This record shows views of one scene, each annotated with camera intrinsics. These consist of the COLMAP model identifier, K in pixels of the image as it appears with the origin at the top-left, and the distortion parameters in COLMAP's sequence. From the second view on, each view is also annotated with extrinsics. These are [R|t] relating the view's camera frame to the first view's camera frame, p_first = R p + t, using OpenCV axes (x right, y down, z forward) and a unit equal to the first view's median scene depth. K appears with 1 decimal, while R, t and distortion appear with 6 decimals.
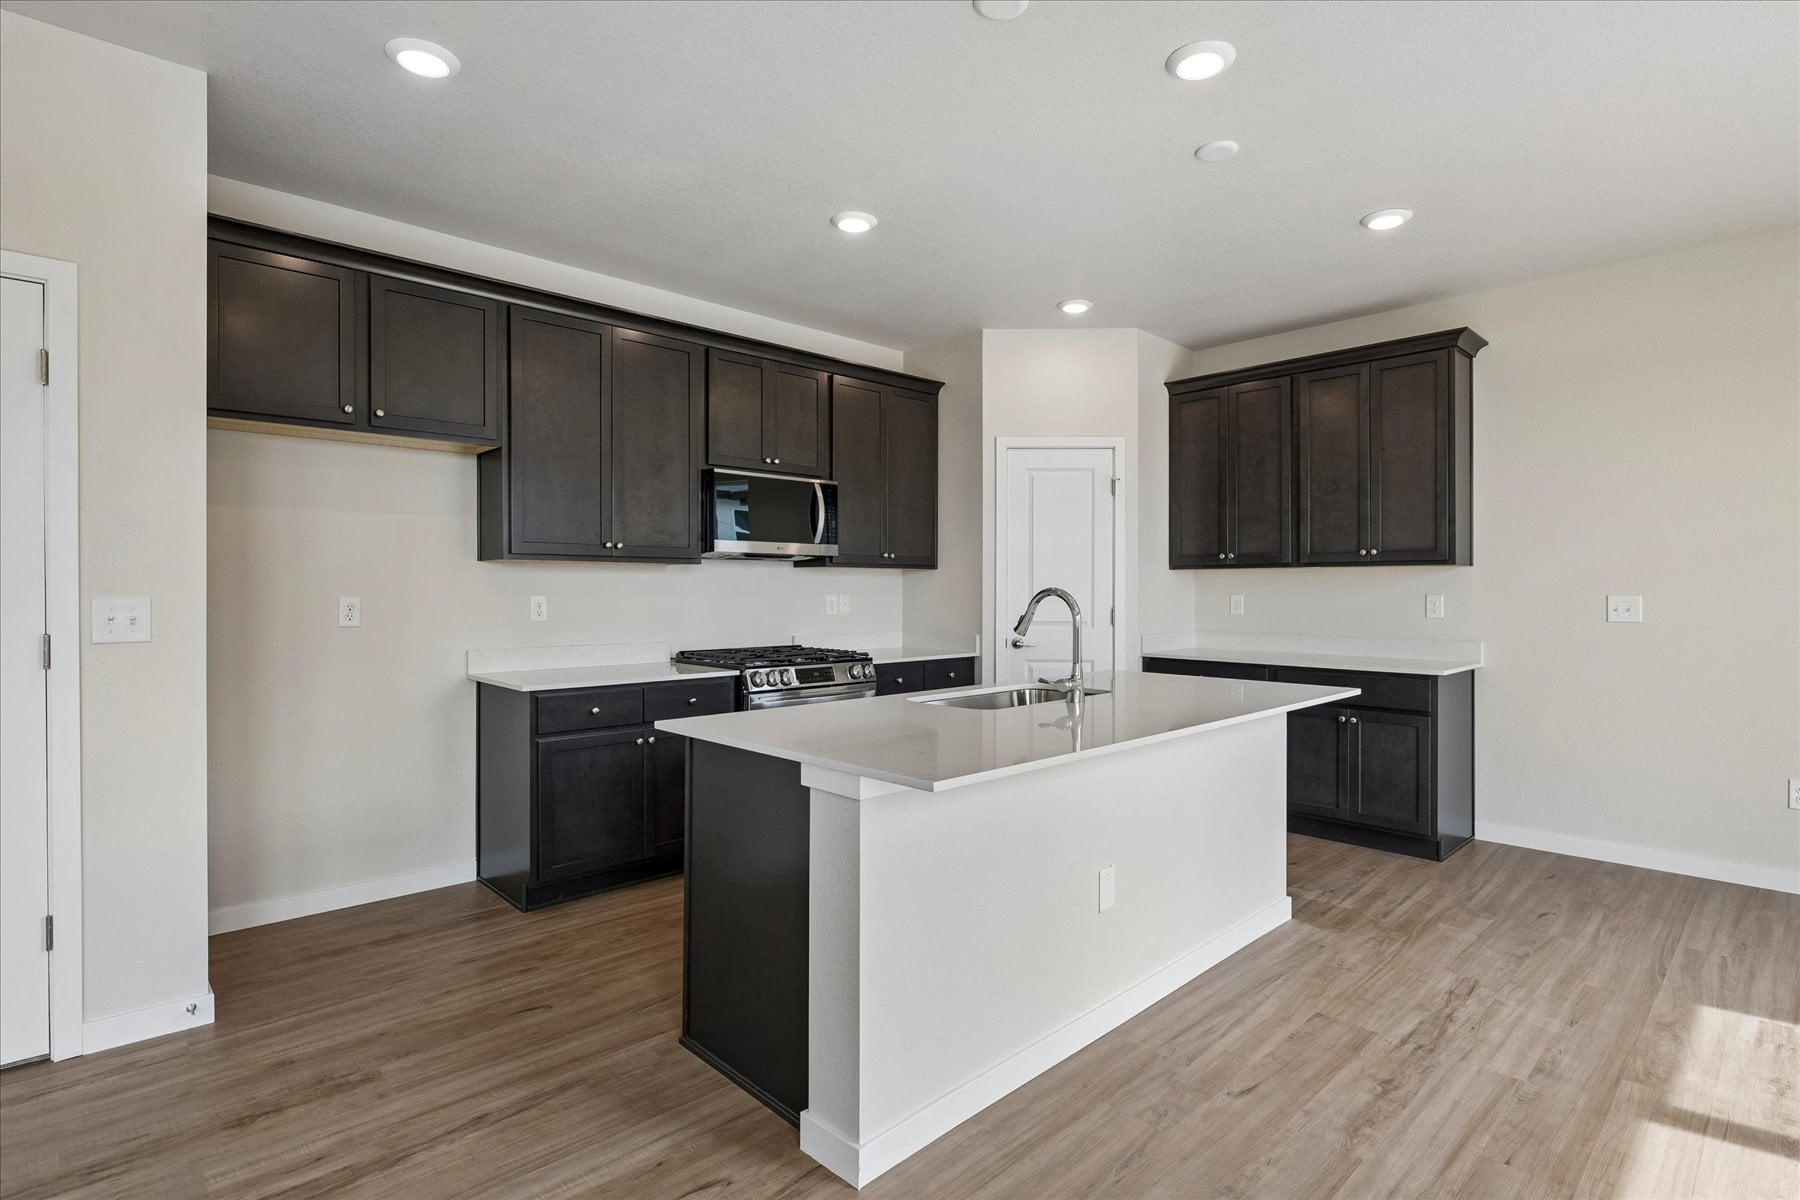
lens RADIAL K [[888.1, 0, 916.4], [0, 888.1, 590.6], [0, 0, 1]] dist [-0.002991, -0.006483]
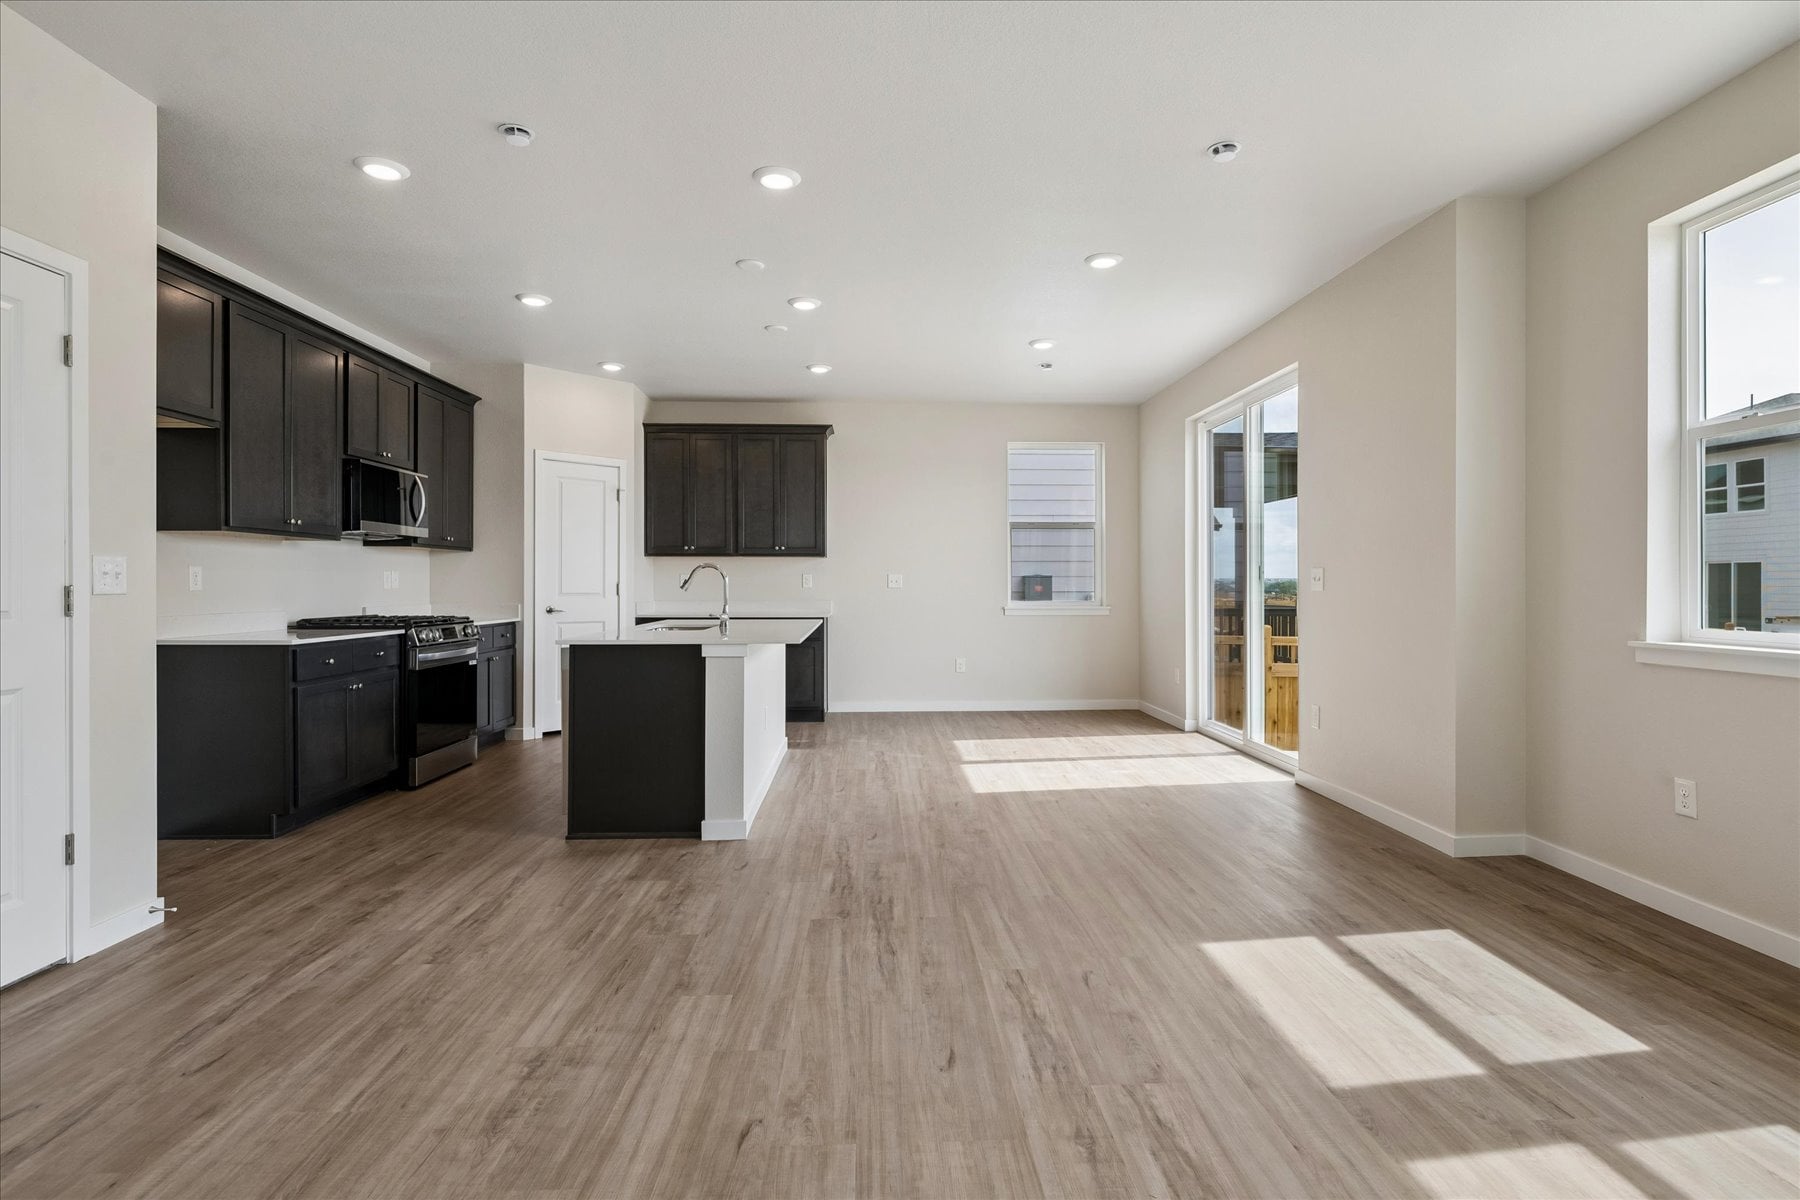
lens RADIAL K [[888.1, 0, 917.9], [0, 888.1, 588.5], [0, 0, 1]] dist [-0.002991, -0.006483]
pose [[0.656583, -0.004762, 0.754238, -0.687605], [0.002358, 0.999988, 0.004260, 0.031571], [-0.754250, -0.001019, 0.656587, -0.349818]]
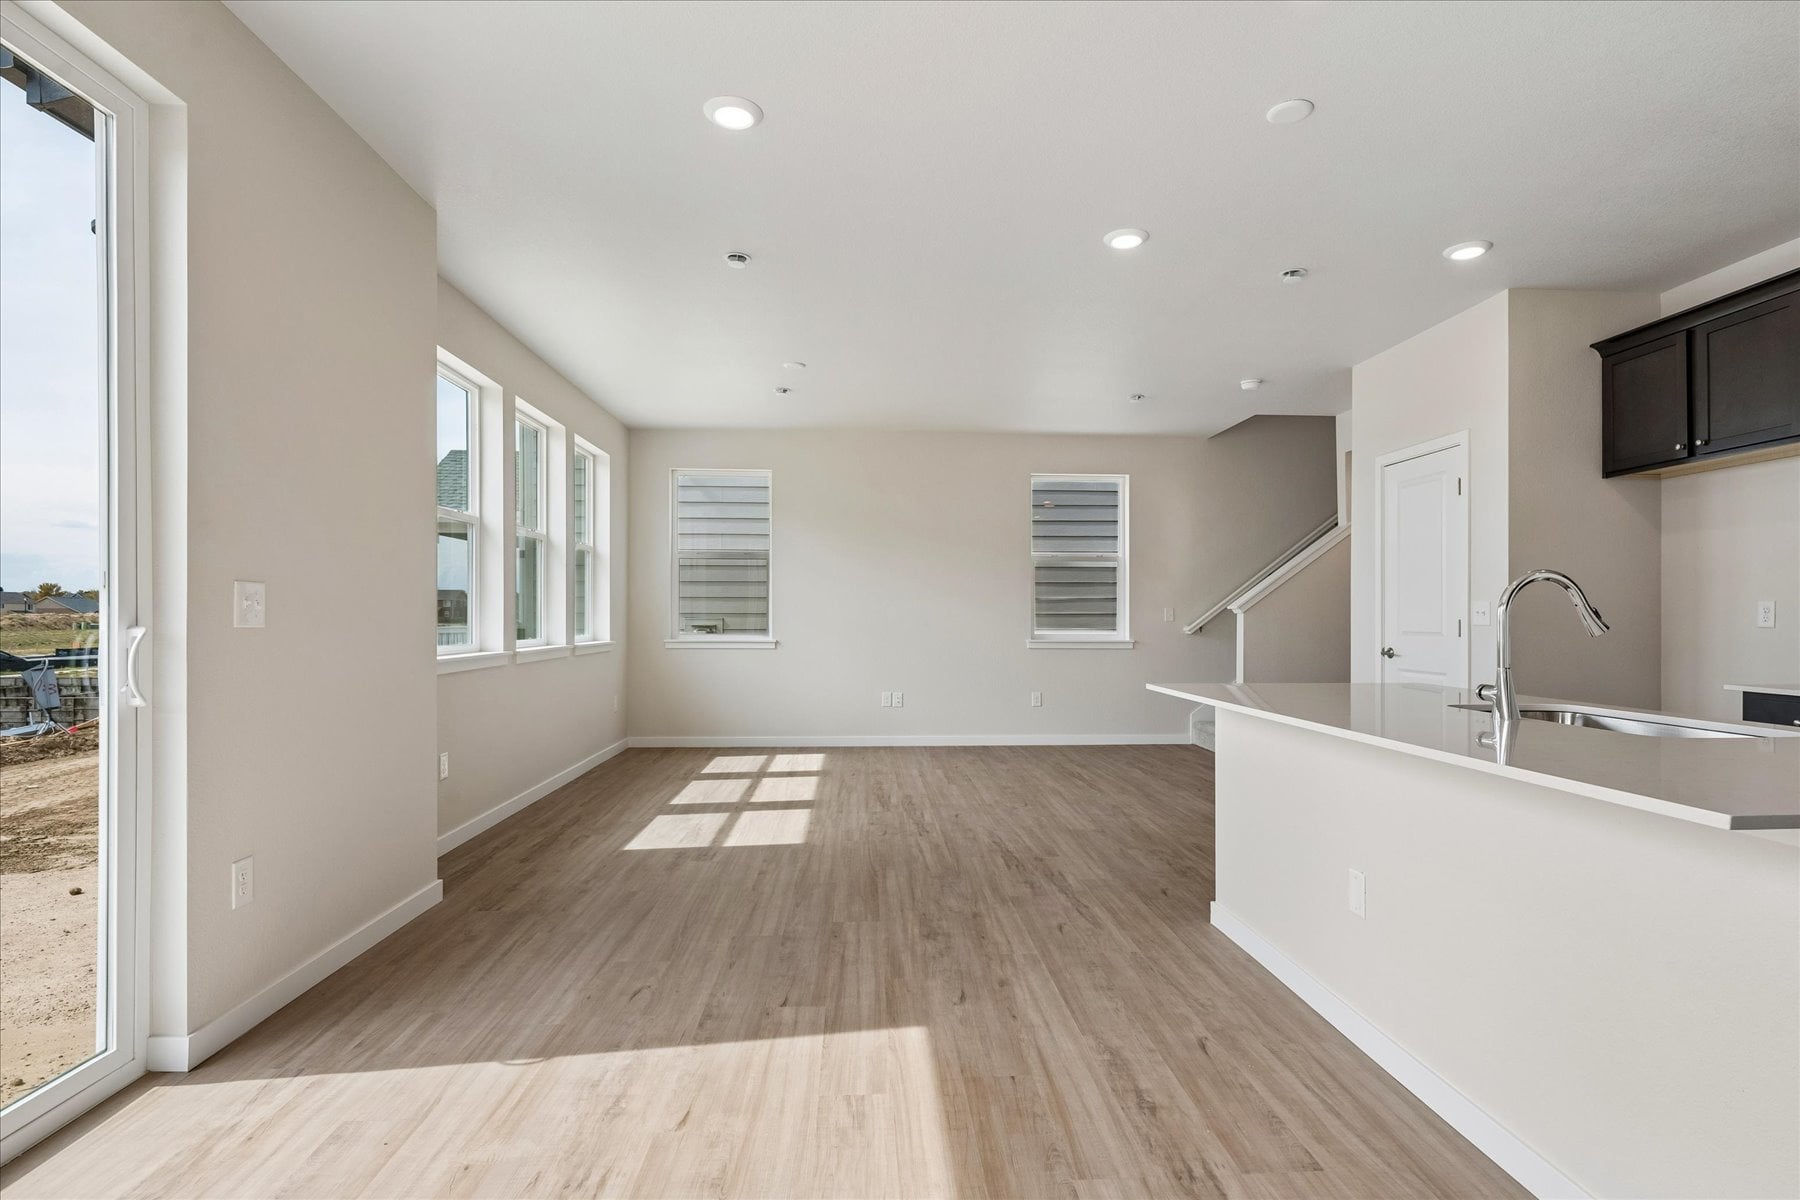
lens RADIAL K [[888.1, 0, 910.8], [0, 888.1, 622.6], [0, 0, 1]] dist [-0.002991, -0.006483]
pose [[-0.654072, 0.000732, -0.756432, 0.826243], [-0.004816, 0.999975, 0.005132, 0.031690], [0.756417, 0.006999, -0.654052, 0.839139]]
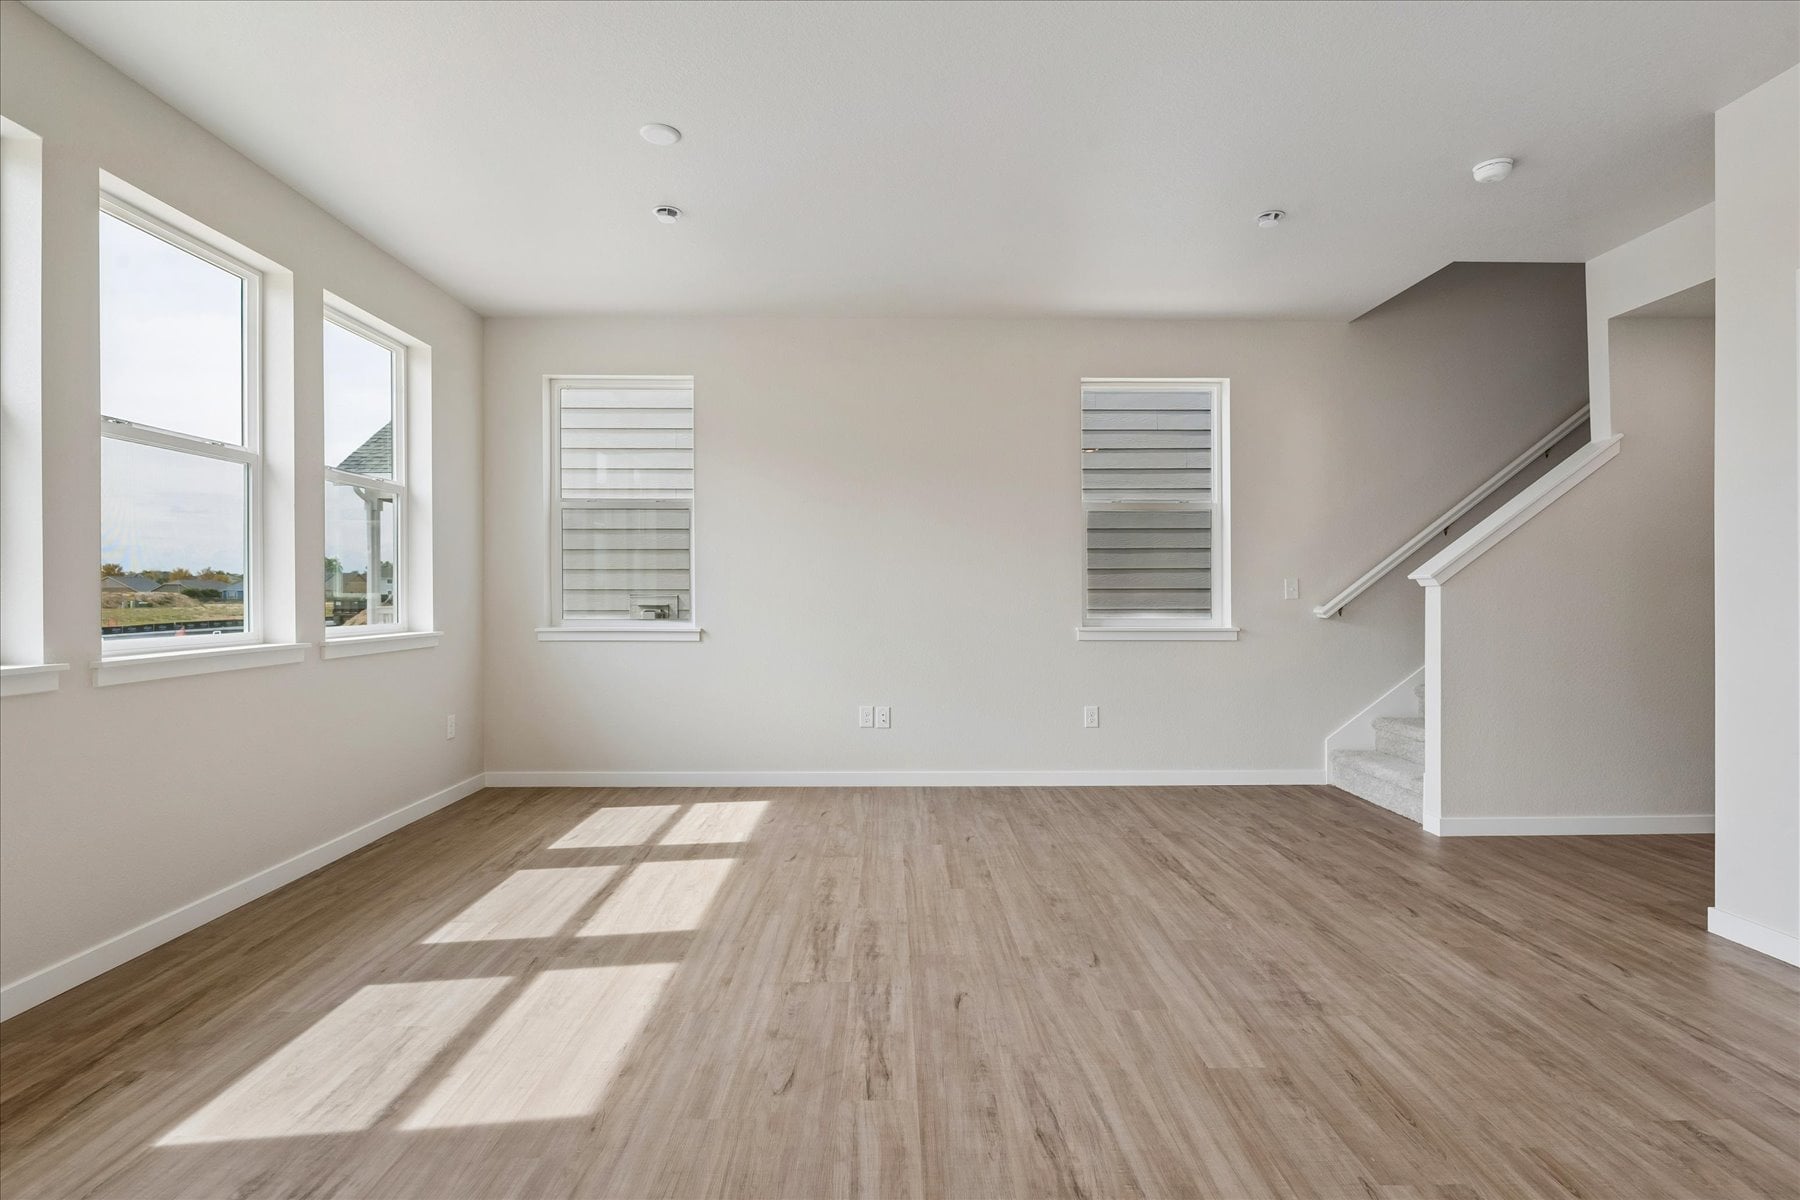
lens RADIAL K [[888.1, 0, 899.7], [0, 888.1, 588.4], [0, 0, 1]] dist [-0.002991, -0.006483]
pose [[-0.685331, -0.006895, -0.728199, 0.263764], [-0.002585, 0.999972, -0.007036, 0.031419], [0.728227, -0.002940, -0.685330, 0.426755]]
